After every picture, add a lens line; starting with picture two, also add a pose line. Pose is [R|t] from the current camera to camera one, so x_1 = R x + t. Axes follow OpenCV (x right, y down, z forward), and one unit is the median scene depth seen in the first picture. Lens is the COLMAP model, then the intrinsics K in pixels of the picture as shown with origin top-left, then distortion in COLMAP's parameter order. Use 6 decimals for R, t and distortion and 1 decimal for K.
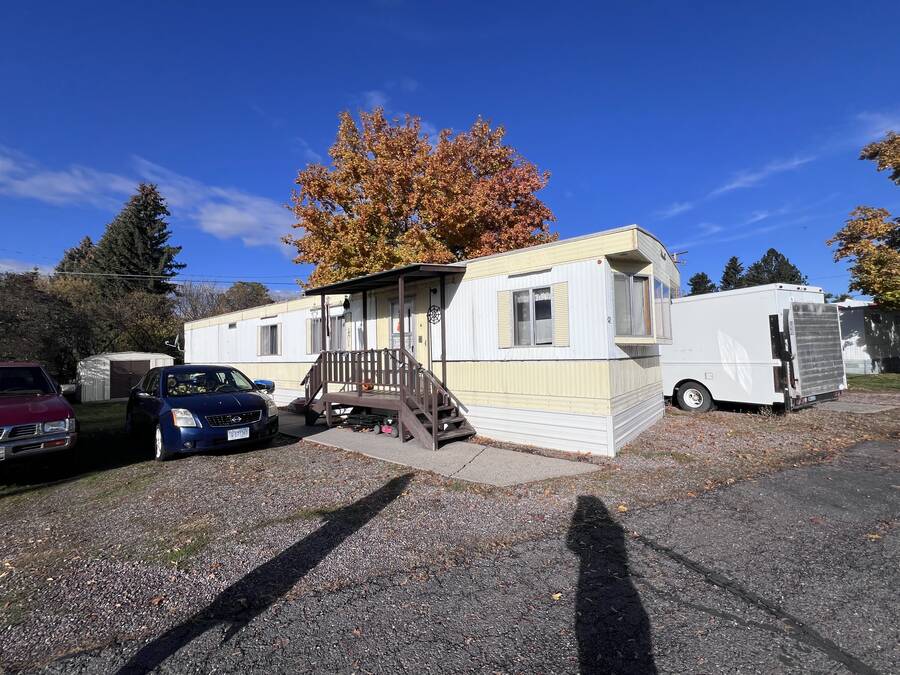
lens RADIAL K [[366.2, 0, 451.0], [0, 366.2, 334.5], [0, 0, 1]] dist [-0.000778, -0.000410]
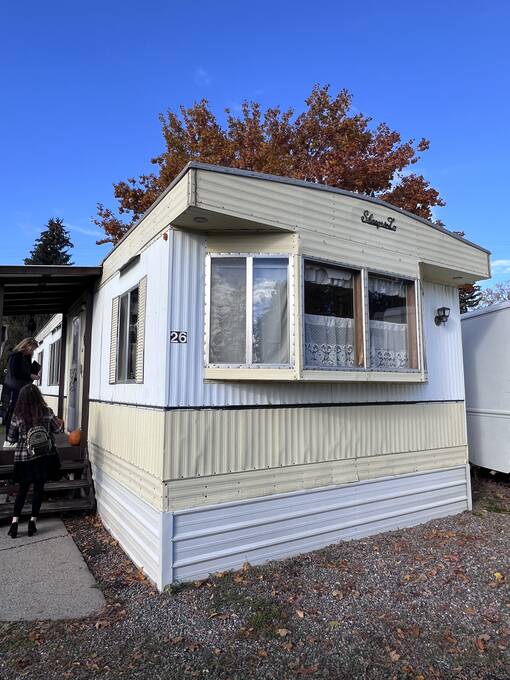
lens RADIAL K [[426.7, 0, 254.3], [0, 426.7, 341.4], [0, 0, 1]] dist [0.003926, 0.001691]
pose [[0.942633, -0.004095, -0.333806, 0.565331], [-0.017094, 0.998021, -0.060517, 0.003238], [0.333394, 0.062751, 0.940697, 0.318179]]
